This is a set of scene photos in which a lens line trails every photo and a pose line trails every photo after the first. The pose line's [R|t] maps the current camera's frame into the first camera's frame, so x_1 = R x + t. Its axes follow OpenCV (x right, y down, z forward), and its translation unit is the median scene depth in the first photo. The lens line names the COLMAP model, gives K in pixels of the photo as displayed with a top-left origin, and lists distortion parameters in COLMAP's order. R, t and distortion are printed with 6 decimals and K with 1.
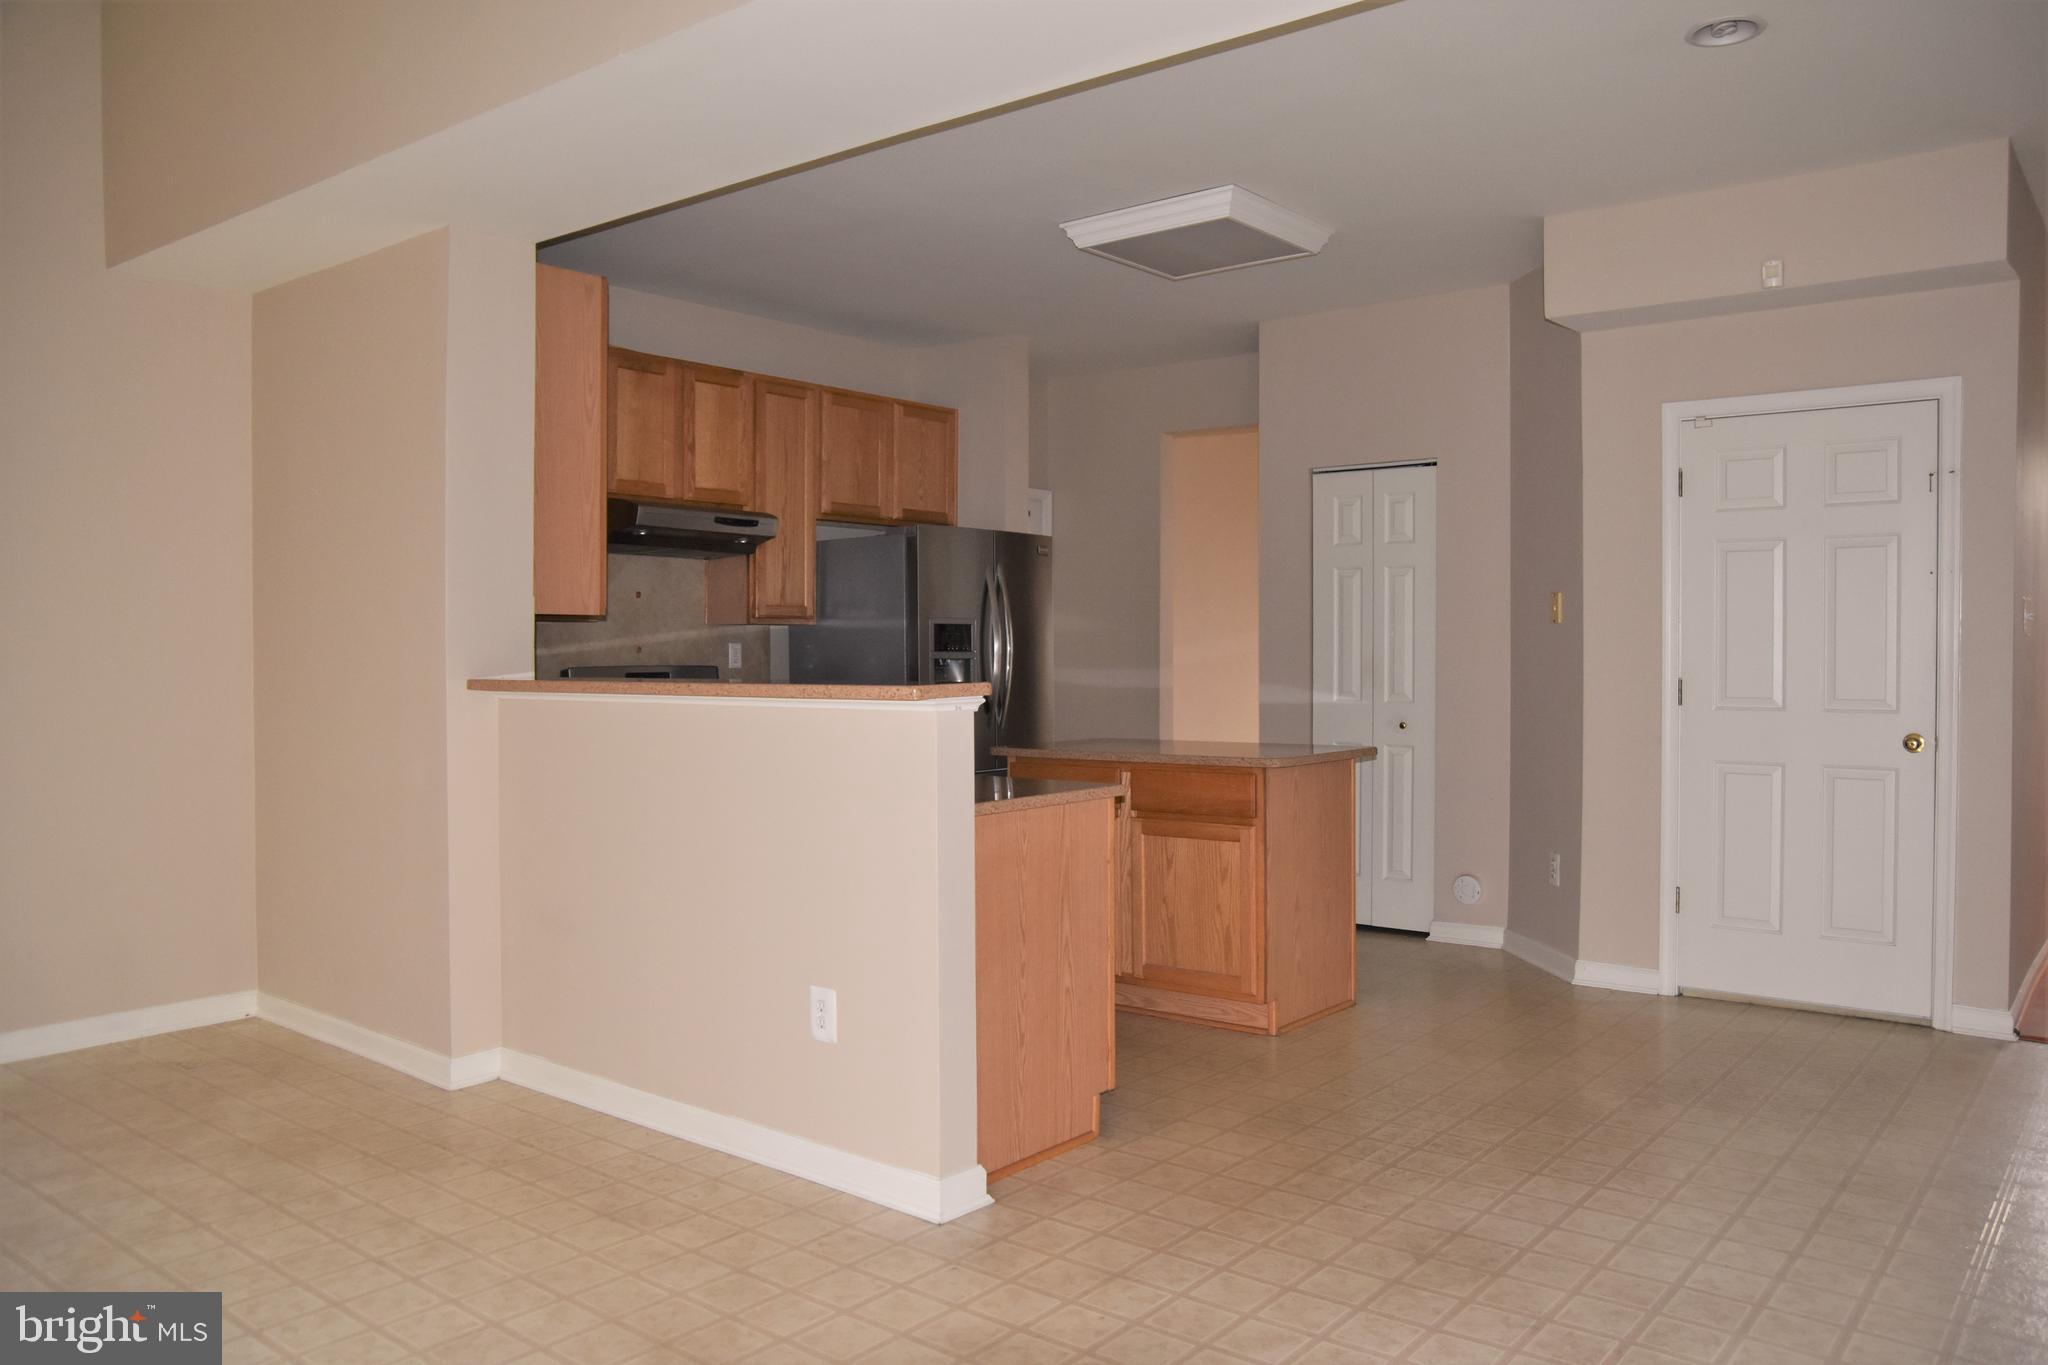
lens RADIAL K [[1532.0, 0, 1013.1], [0, 1532.0, 676.3], [0, 0, 1]] dist [-0.121186, 0.109438]
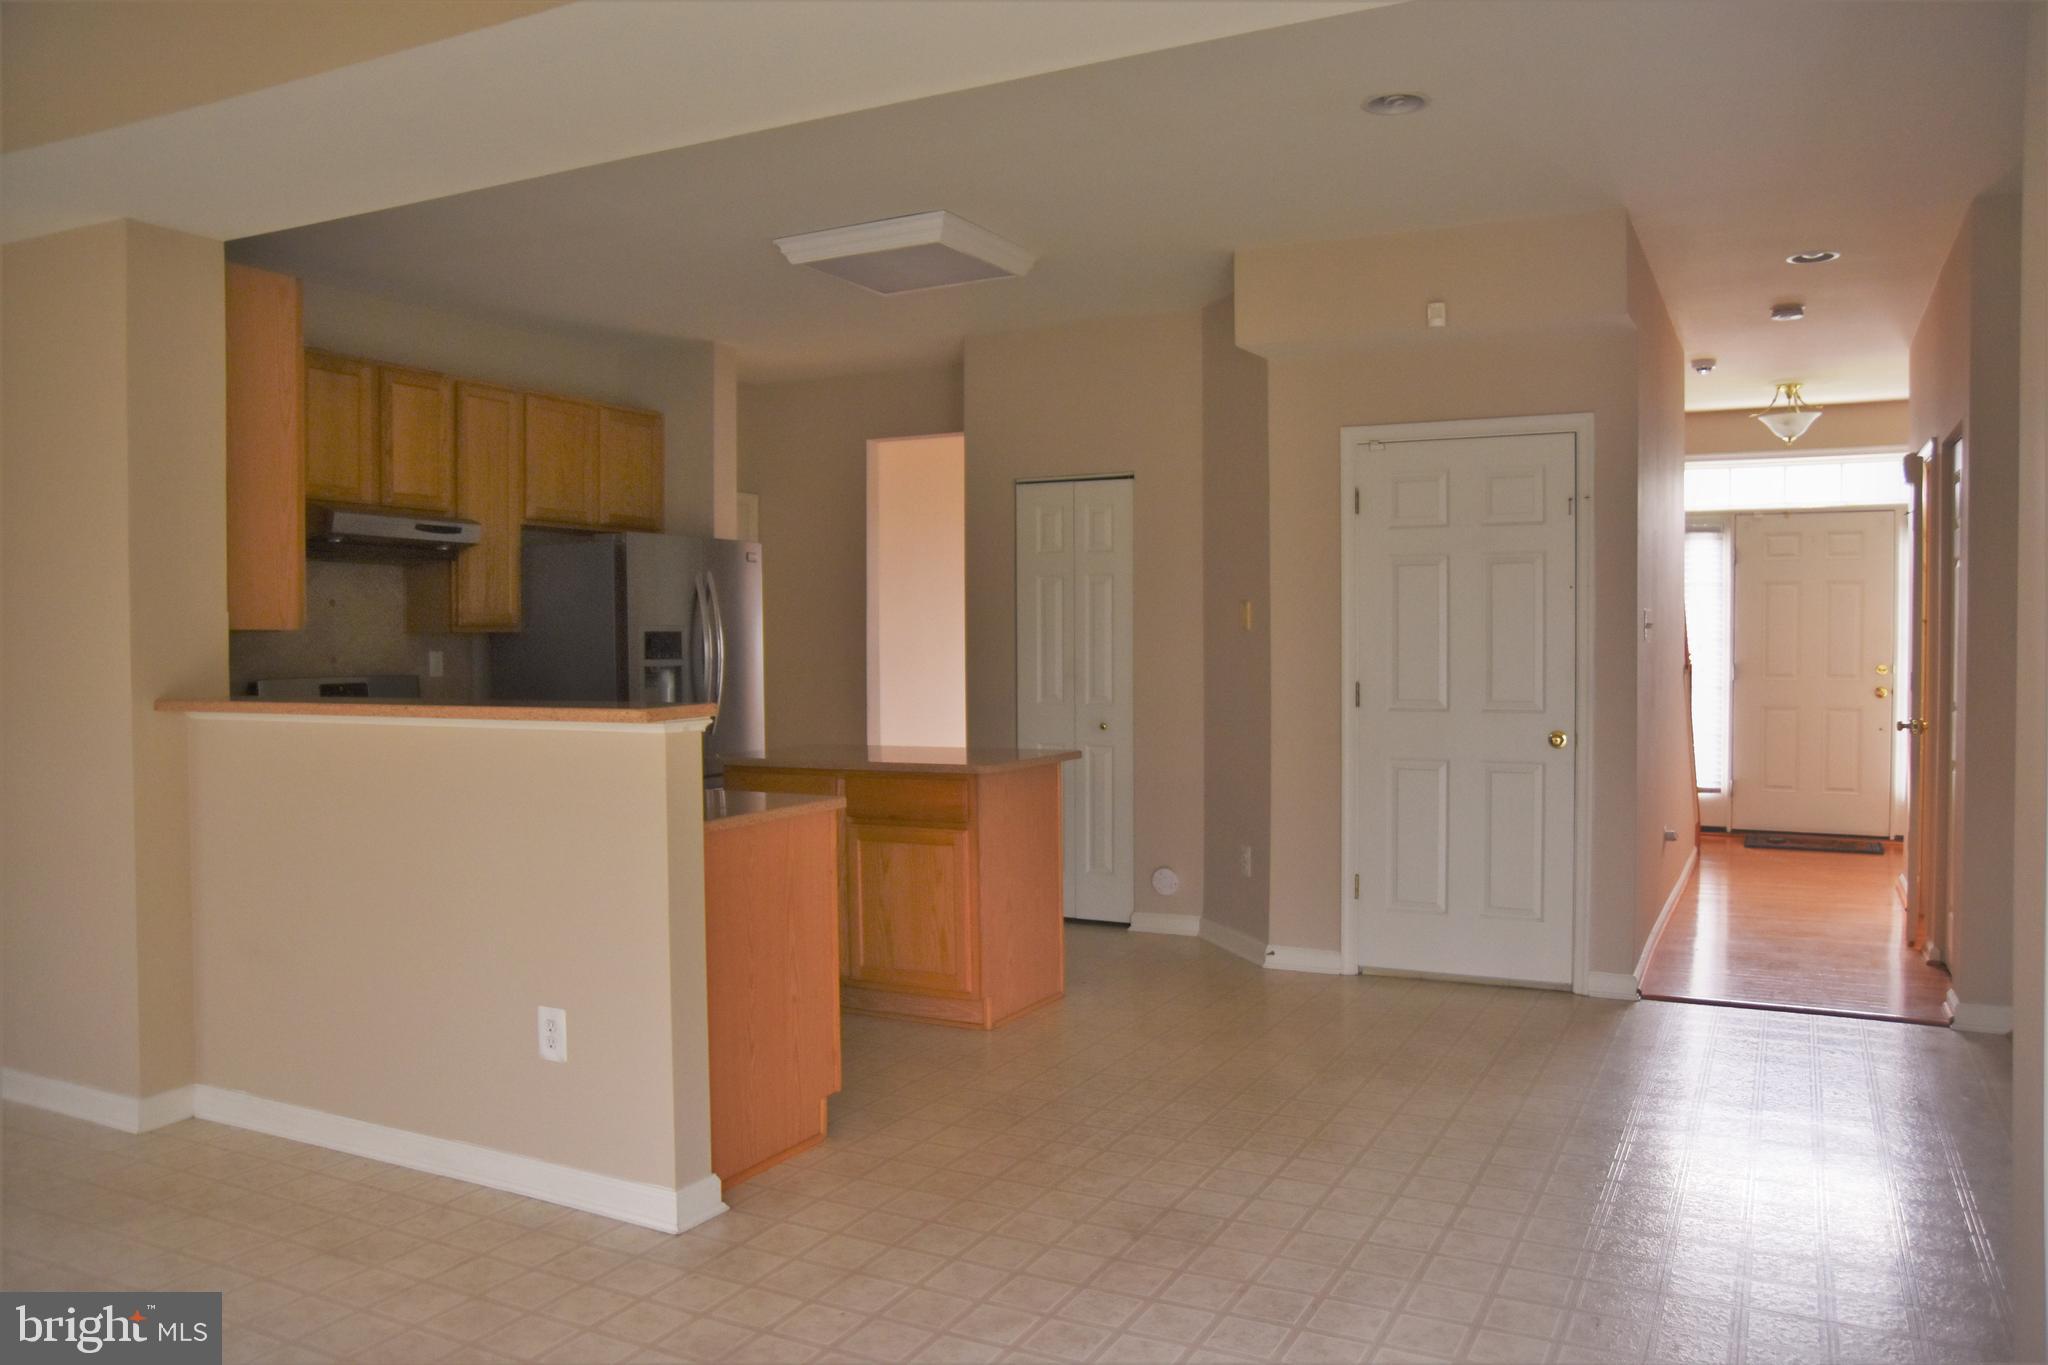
lens RADIAL K [[1532.0, 0, 1027.1], [0, 1532.0, 680.3], [0, 0, 1]] dist [-0.121186, 0.109438]
pose [[0.978724, -0.010069, 0.204933, -0.014443], [0.008382, 0.999923, 0.009102, -0.012948], [-0.205009, -0.007191, 0.978734, -0.026401]]
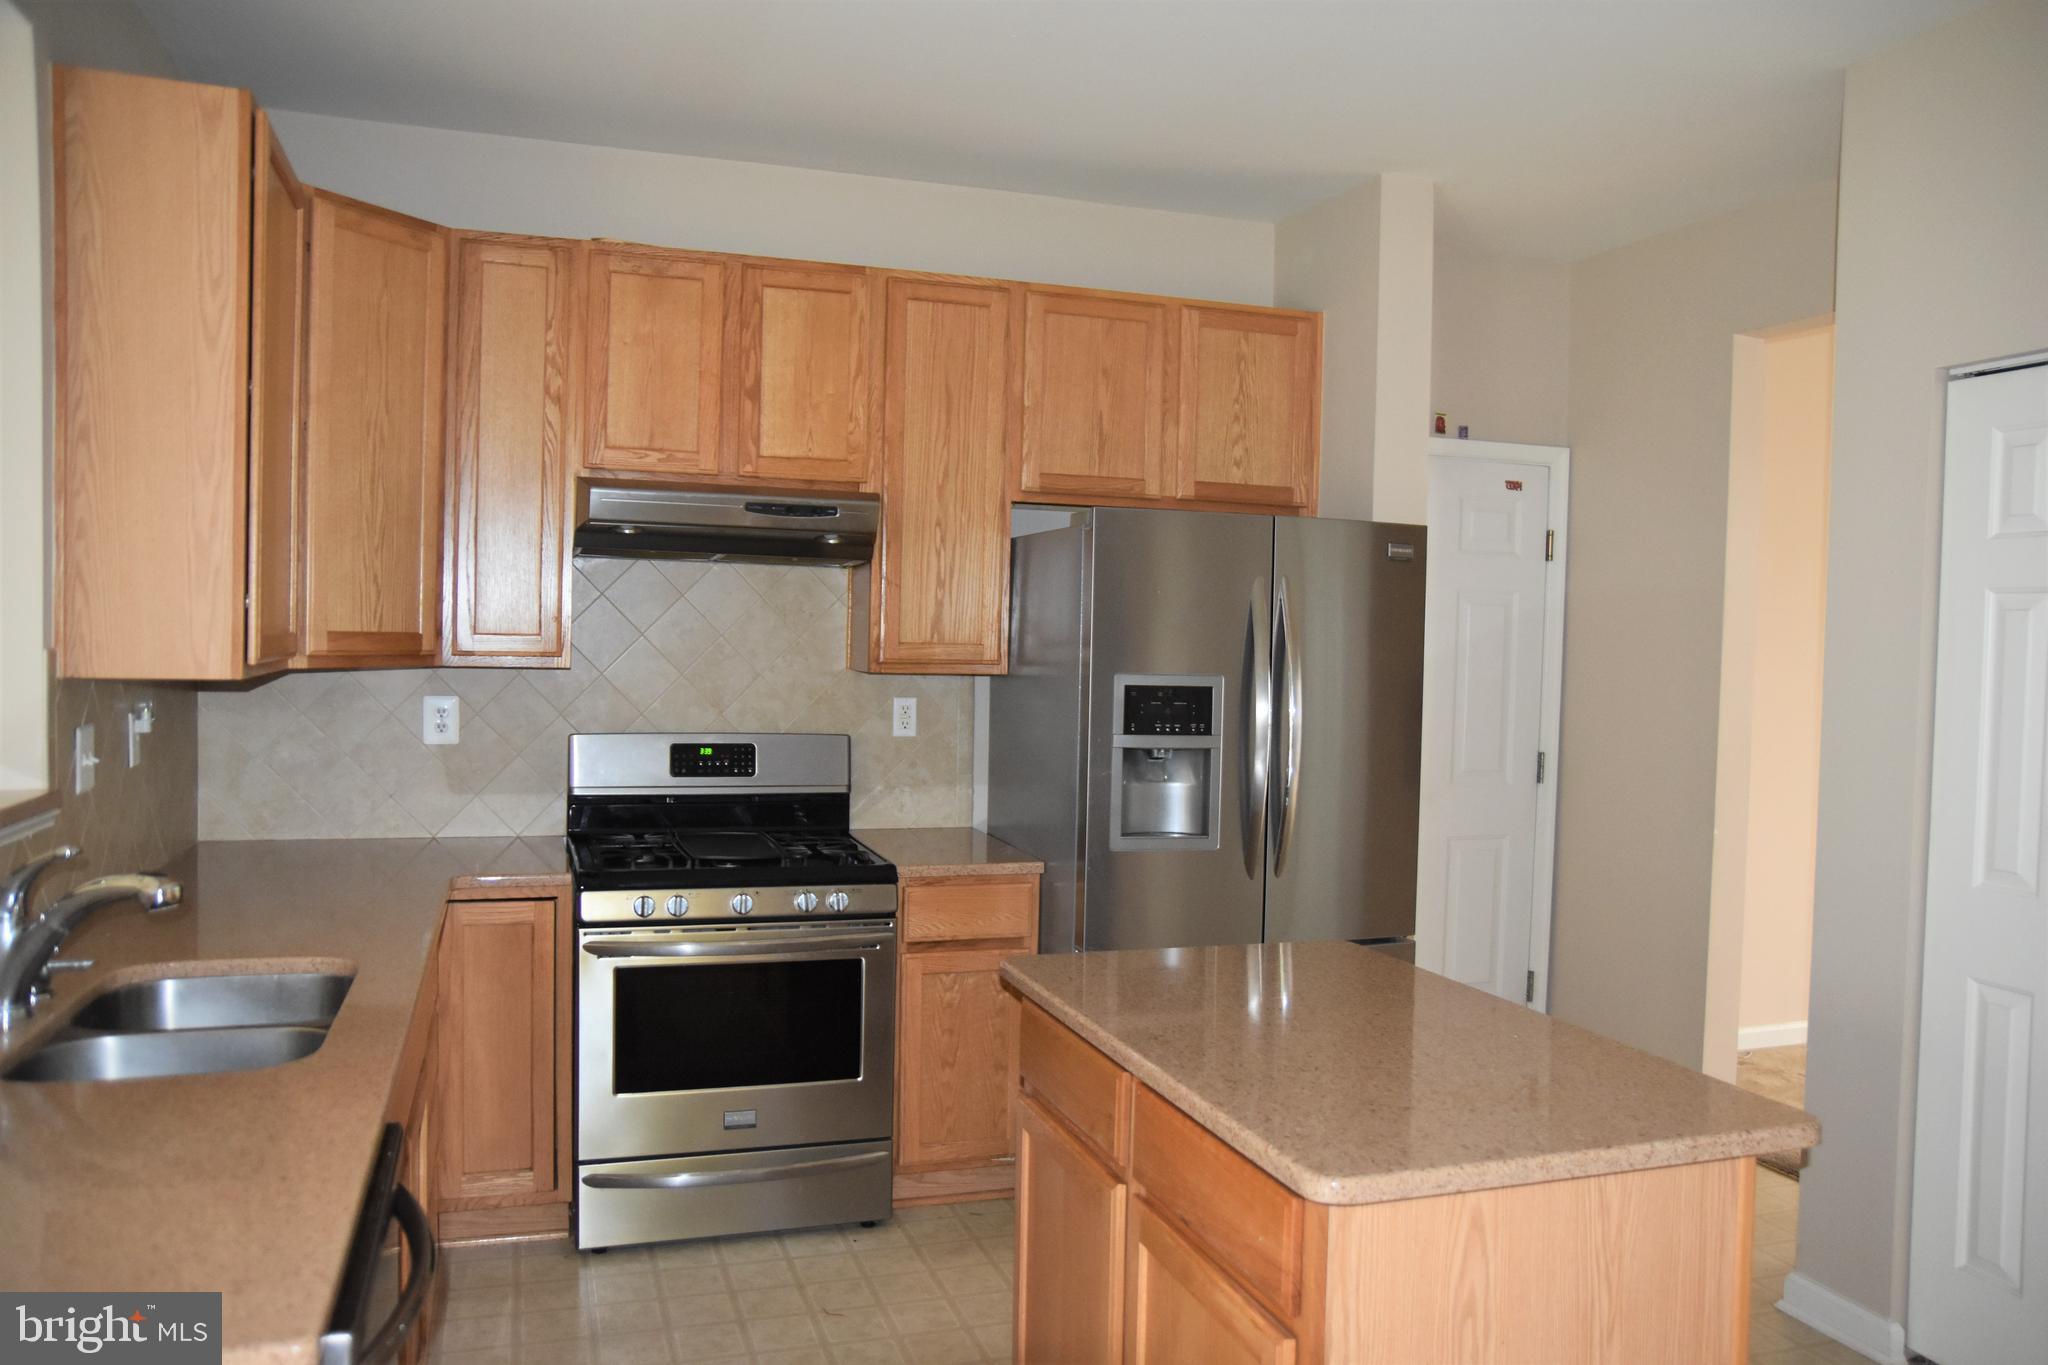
lens RADIAL K [[1532.0, 0, 1027.5], [0, 1532.0, 682.5], [0, 0, 1]] dist [-0.121186, 0.109438]
pose [[0.843739, 0.038874, -0.535345, 0.292516], [-0.034124, 0.999241, 0.018779, -0.059920], [0.535668, 0.002424, 0.844425, 0.686193]]
